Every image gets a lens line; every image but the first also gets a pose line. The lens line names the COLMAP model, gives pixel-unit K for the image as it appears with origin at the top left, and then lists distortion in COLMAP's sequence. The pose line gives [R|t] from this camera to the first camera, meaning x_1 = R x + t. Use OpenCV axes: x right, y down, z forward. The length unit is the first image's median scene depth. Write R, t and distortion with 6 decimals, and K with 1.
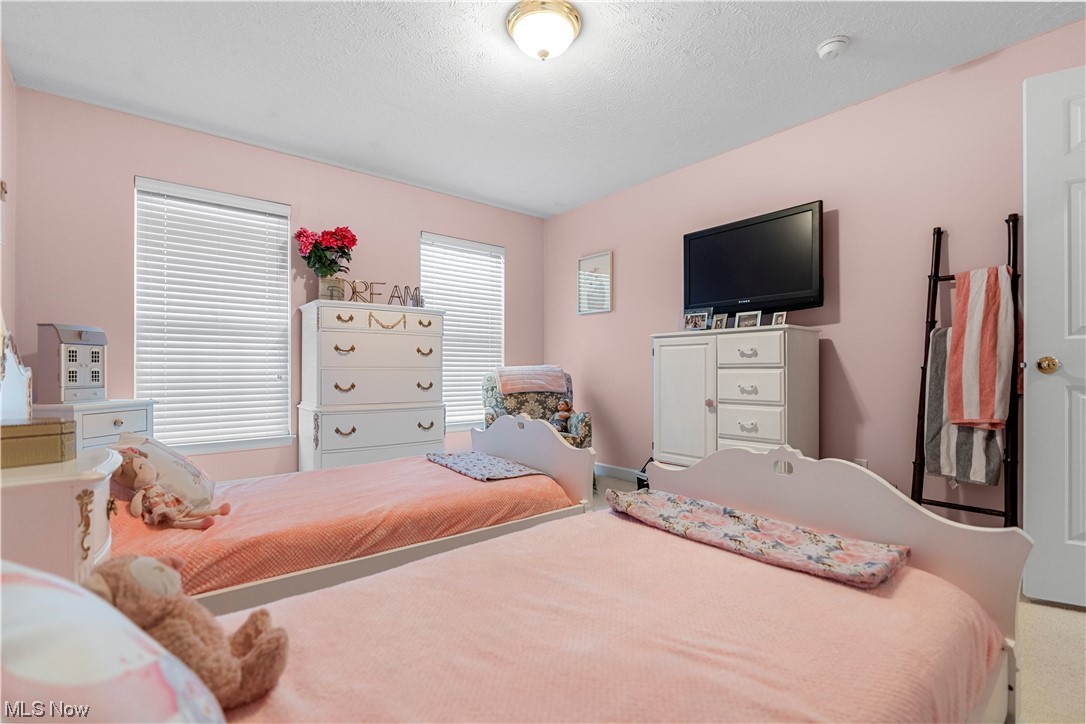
lens RADIAL K [[492.7, 0, 543.4], [0, 492.7, 371.1], [0, 0, 1]] dist [-0.007612, 0.005272]
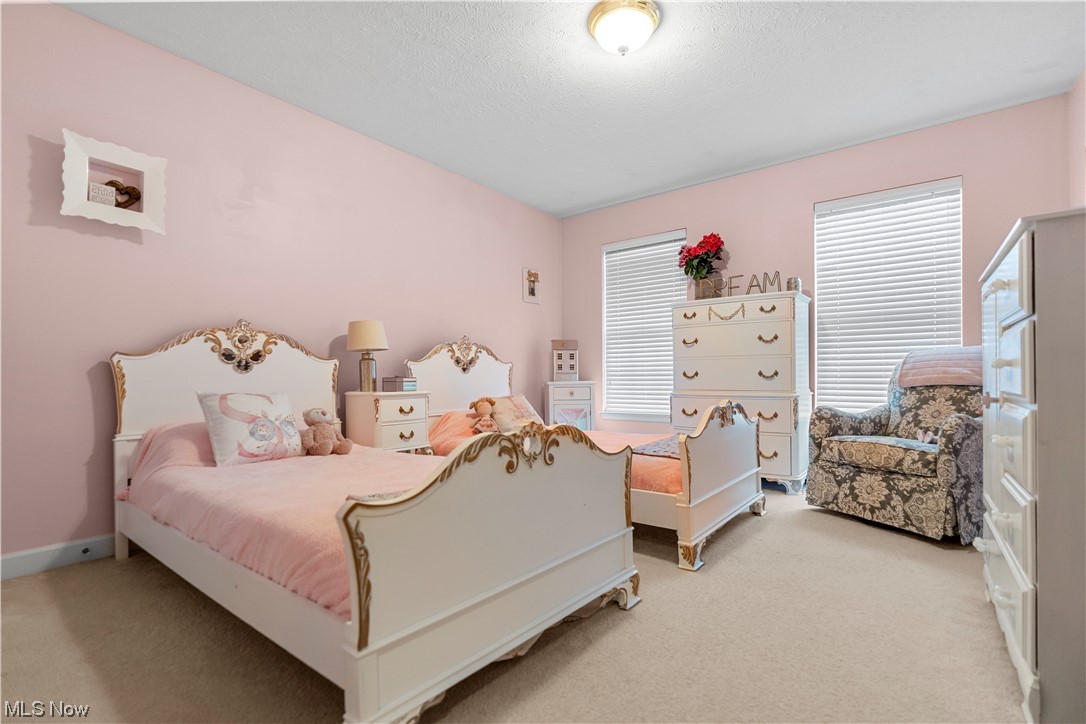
lens RADIAL K [[492.7, 0, 543.4], [0, 492.7, 368.7], [0, 0, 1]] dist [-0.007612, 0.005272]
pose [[0.223721, -0.012378, -0.974575, 0.589089], [0.011164, 0.999886, -0.010137, 0.023634], [0.974589, -0.008612, 0.223834, 0.362638]]
